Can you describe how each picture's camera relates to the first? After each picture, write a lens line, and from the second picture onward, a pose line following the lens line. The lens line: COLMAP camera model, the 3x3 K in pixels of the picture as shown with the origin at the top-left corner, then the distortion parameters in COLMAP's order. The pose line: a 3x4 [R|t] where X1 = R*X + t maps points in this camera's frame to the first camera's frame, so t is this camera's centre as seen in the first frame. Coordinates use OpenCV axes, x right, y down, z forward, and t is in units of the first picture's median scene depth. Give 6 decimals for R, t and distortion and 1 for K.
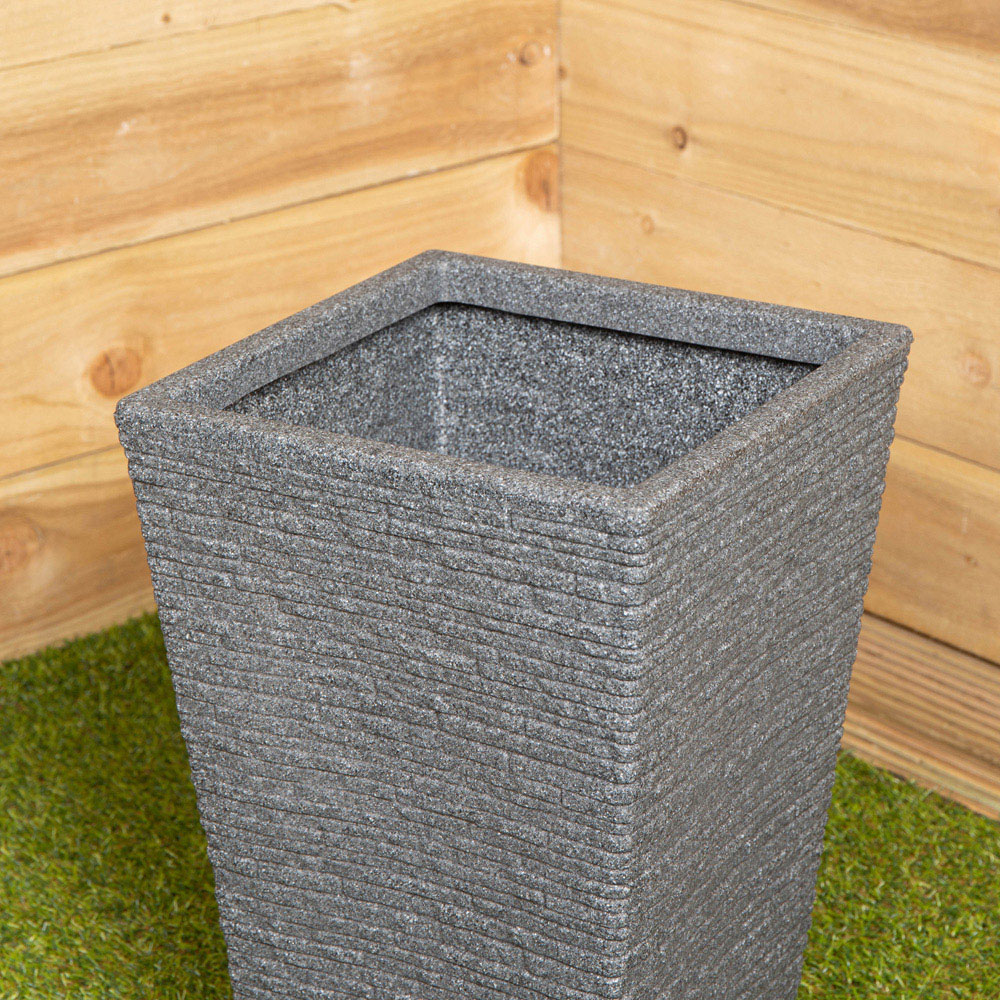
lens RADIAL K [[3242.1, 0, 502.1], [0, 3242.1, 354.4], [0, 0, 1]] dist [-0.019392, 1.046919]
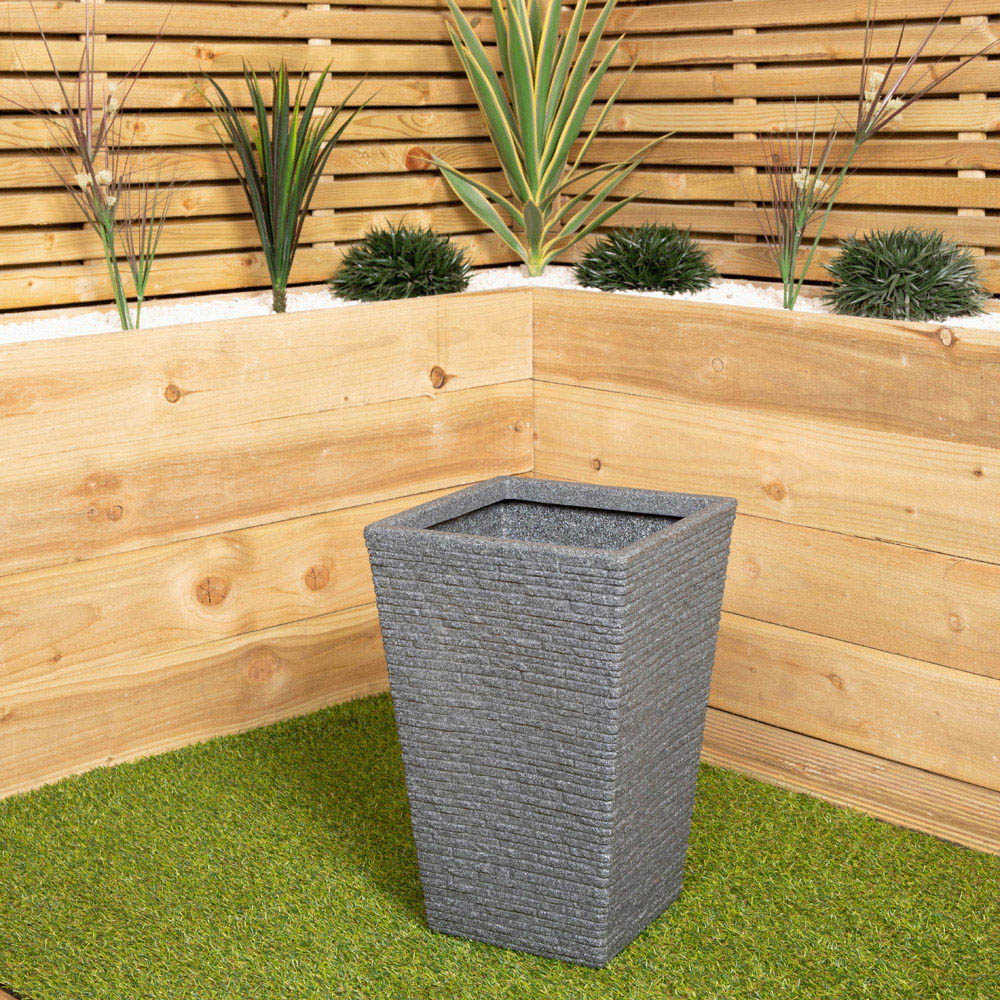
lens RADIAL K [[1829.8, 0, 494.6], [0, 1829.8, 313.0], [0, 0, 1]] dist [-0.030037, -0.084681]
pose [[0.999426, -0.002261, 0.033796, -0.071097], [0.009460, 0.976701, -0.214397, 0.128108], [-0.032524, 0.214594, 0.976162, -0.178636]]
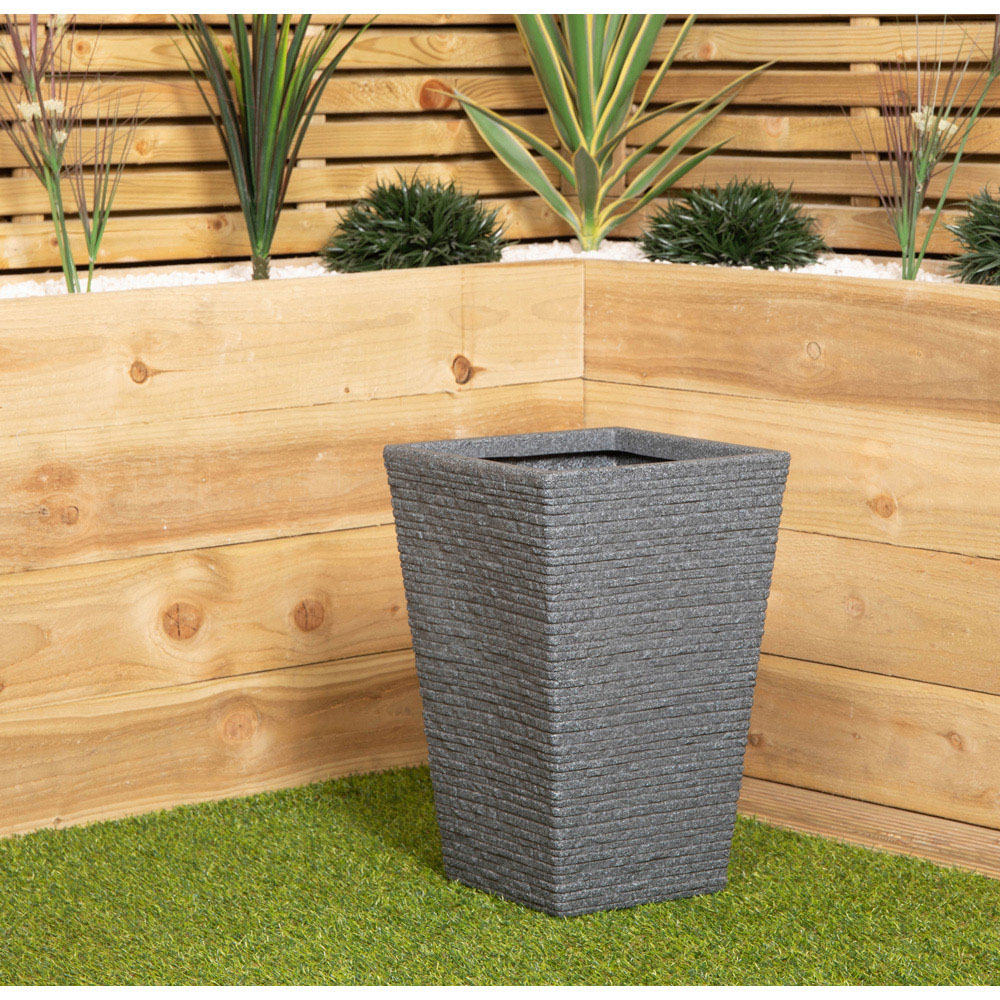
lens RADIAL K [[3242.1, 0, 502.1], [0, 3242.1, 354.4], [0, 0, 1]] dist [-0.019392, 1.046919]
pose [[0.999733, 0.006473, 0.022172, -0.089803], [-0.001233, 0.973513, -0.228630, 0.352839], [-0.023065, 0.228542, 0.973261, -0.813356]]
